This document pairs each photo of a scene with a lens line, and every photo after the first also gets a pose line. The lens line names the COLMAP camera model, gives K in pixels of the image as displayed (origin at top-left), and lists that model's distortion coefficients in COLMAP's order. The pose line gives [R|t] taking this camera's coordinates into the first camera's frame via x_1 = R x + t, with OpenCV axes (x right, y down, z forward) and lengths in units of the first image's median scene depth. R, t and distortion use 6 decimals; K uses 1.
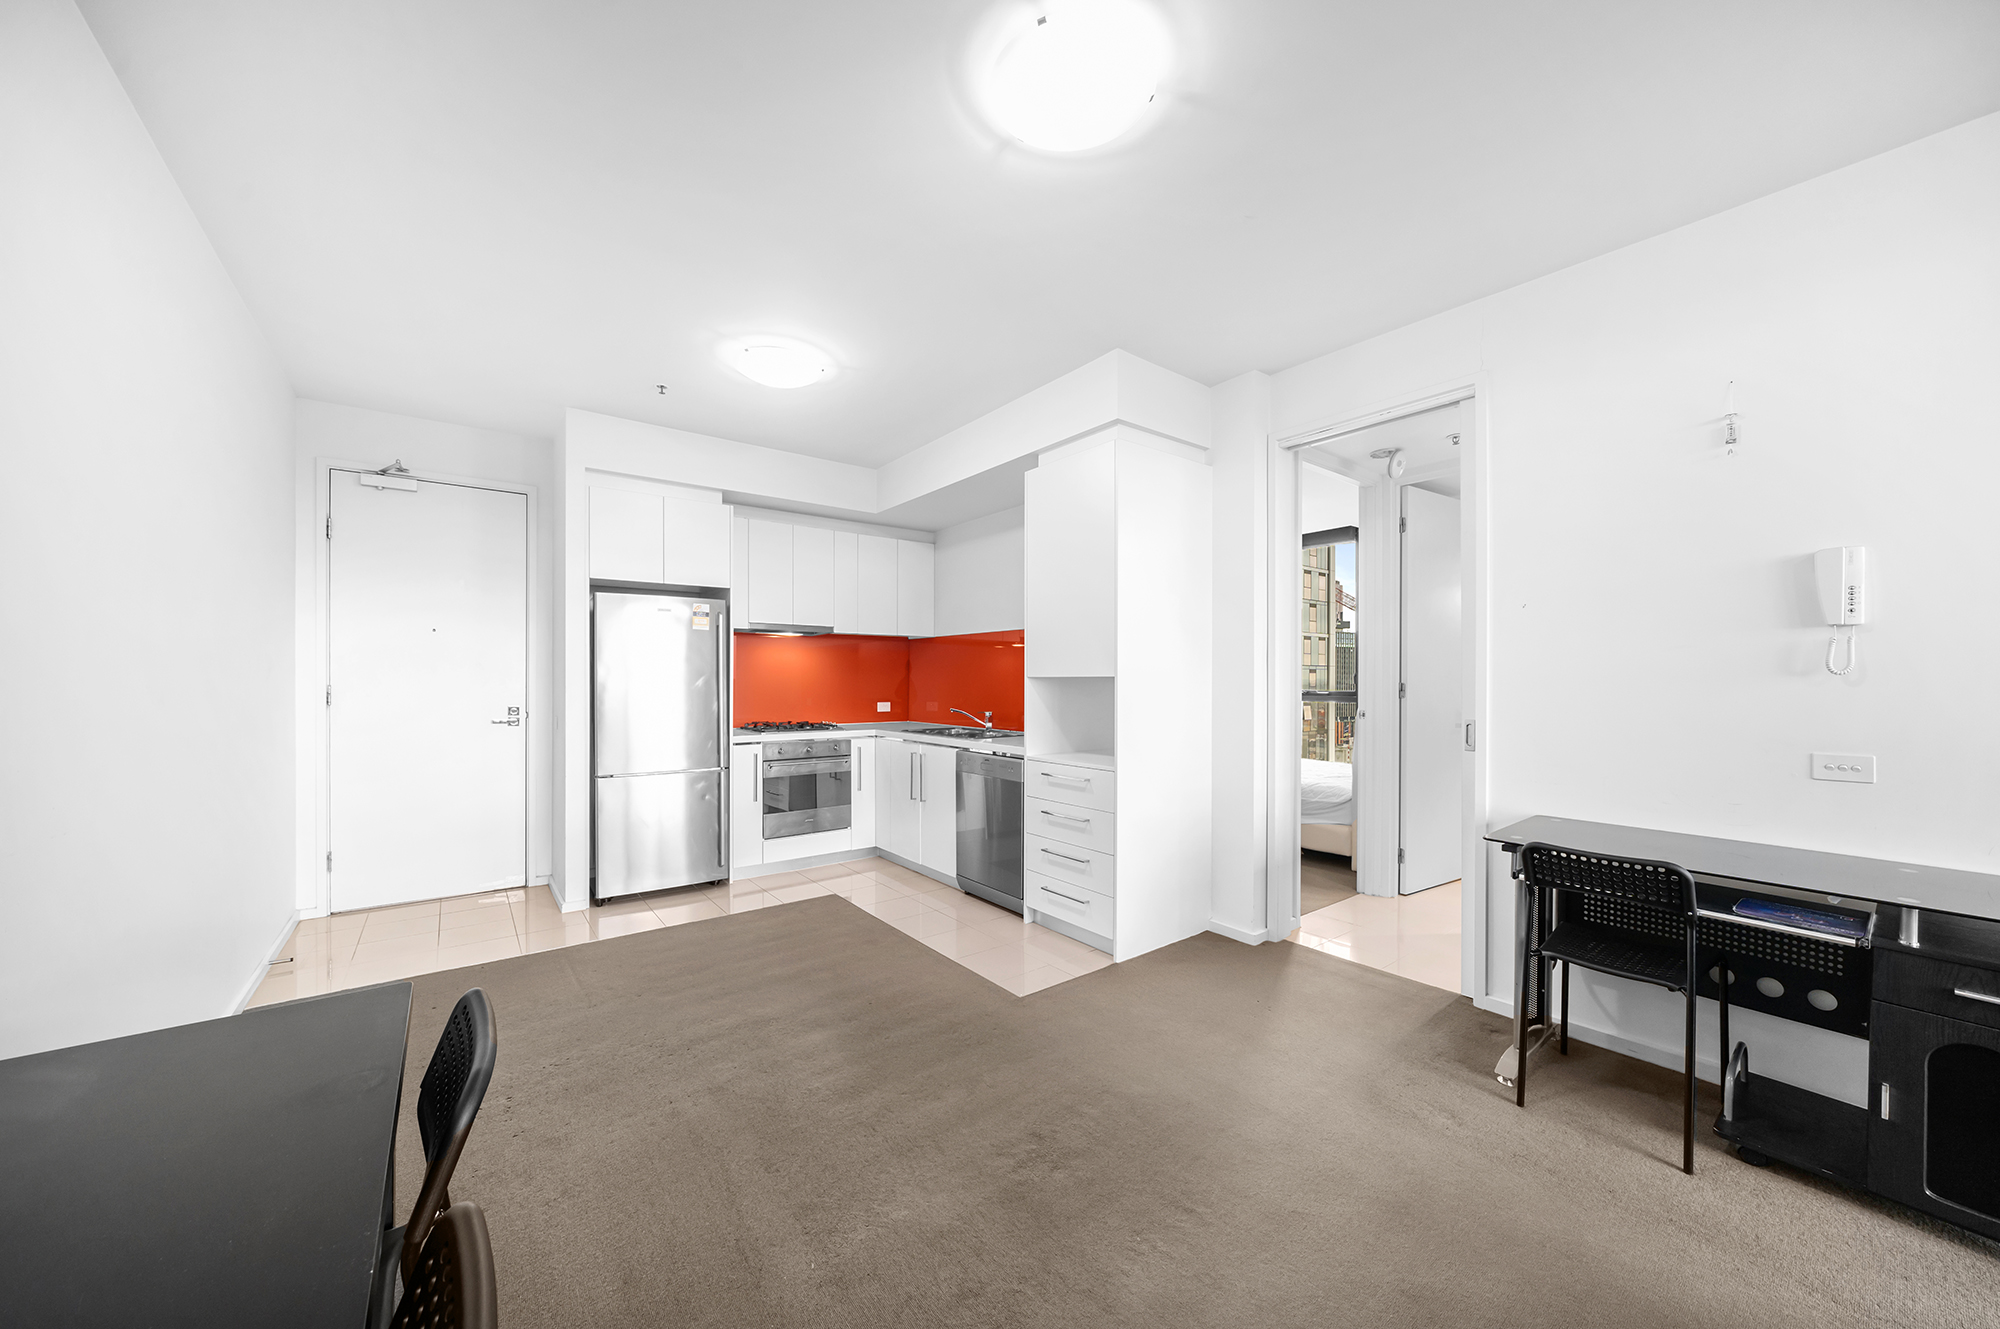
lens RADIAL K [[692.0, 0, 998.8], [0, 692.0, 680.6], [0, 0, 1]] dist [-0.000046, 0.000001]
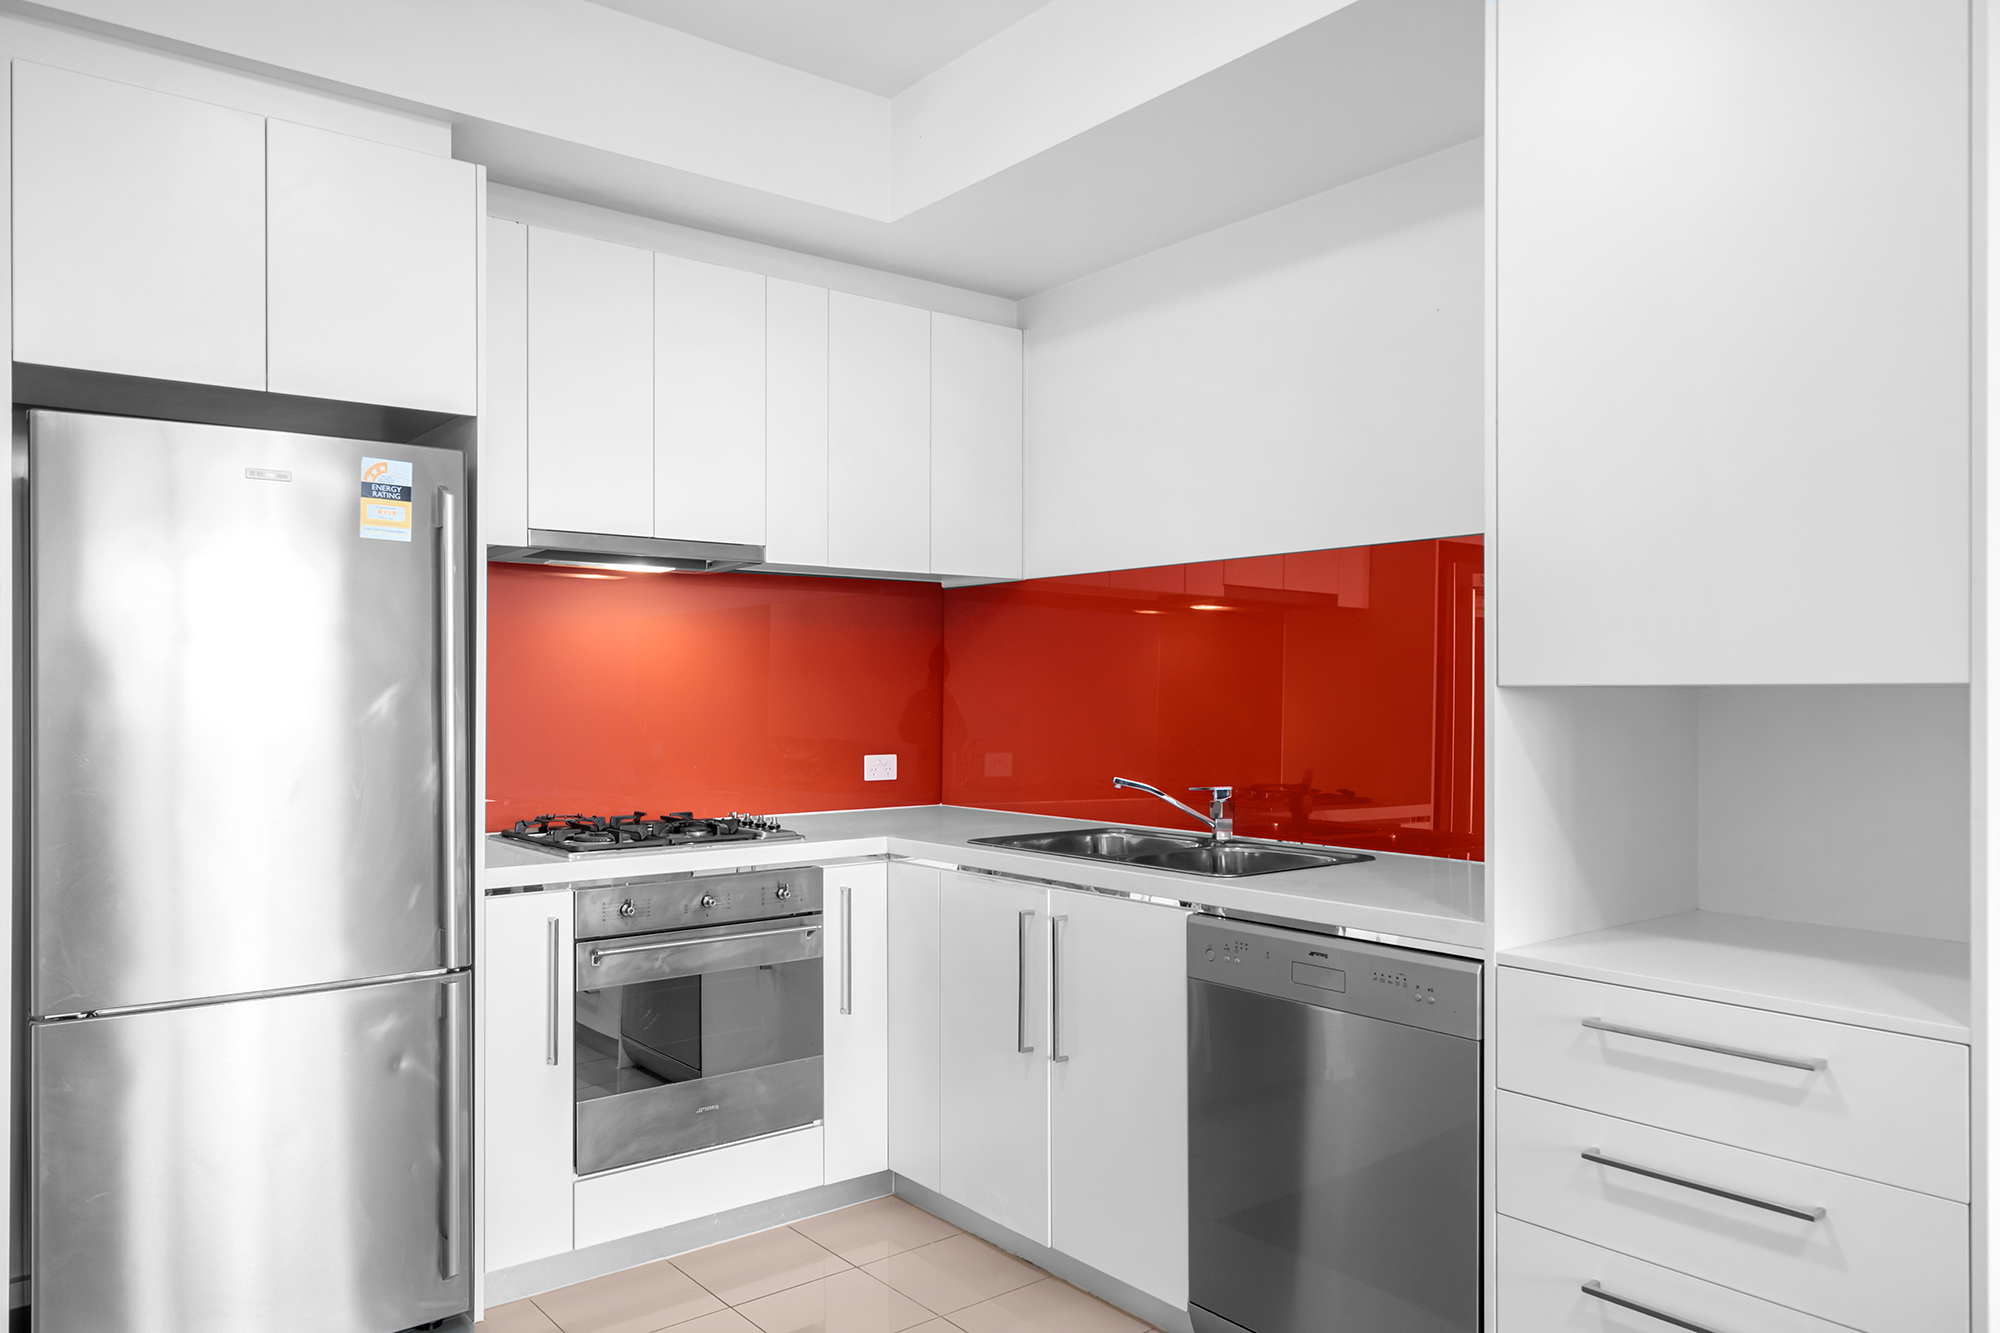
lens RADIAL K [[1392.0, 0, 1002.1], [0, 1392.0, 692.0], [0, 0, 1]] dist [0.014235, 0.001990]
pose [[0.999992, -0.002979, 0.002487, -0.135997], [0.002989, 0.999987, -0.004071, 0.000275], [-0.002475, 0.004078, 0.999989, 0.327106]]
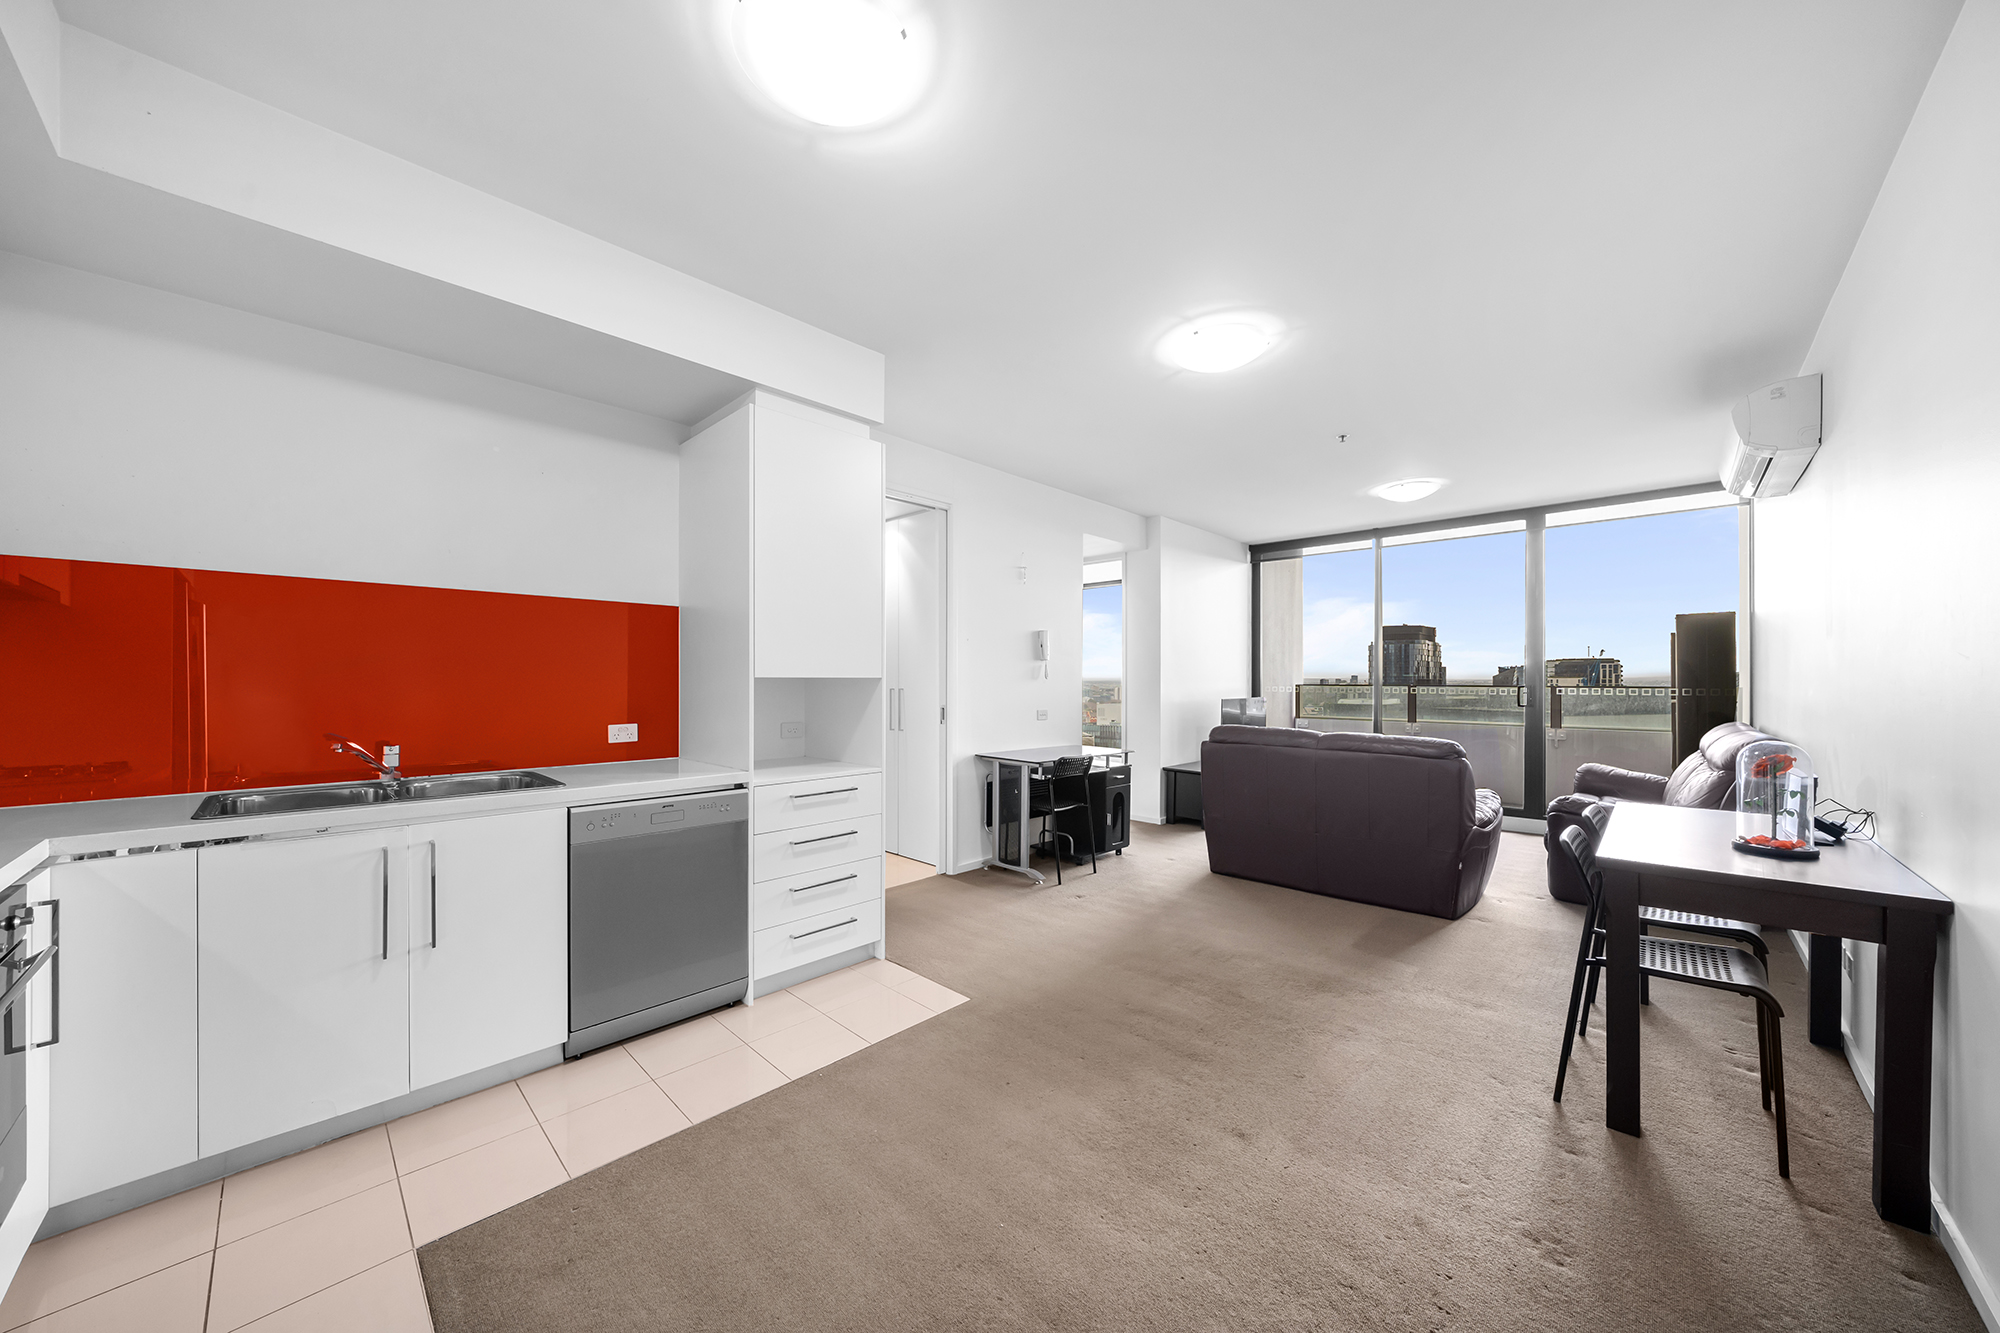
lens RADIAL K [[692.0, 0, 998.8], [0, 692.0, 682.6], [0, 0, 1]] dist [-0.000046, 0.000001]
pose [[-0.129738, -0.002675, 0.991545, -0.601793], [0.003168, 0.999990, 0.003112, -0.000099], [-0.991543, 0.003545, -0.129728, 0.677697]]
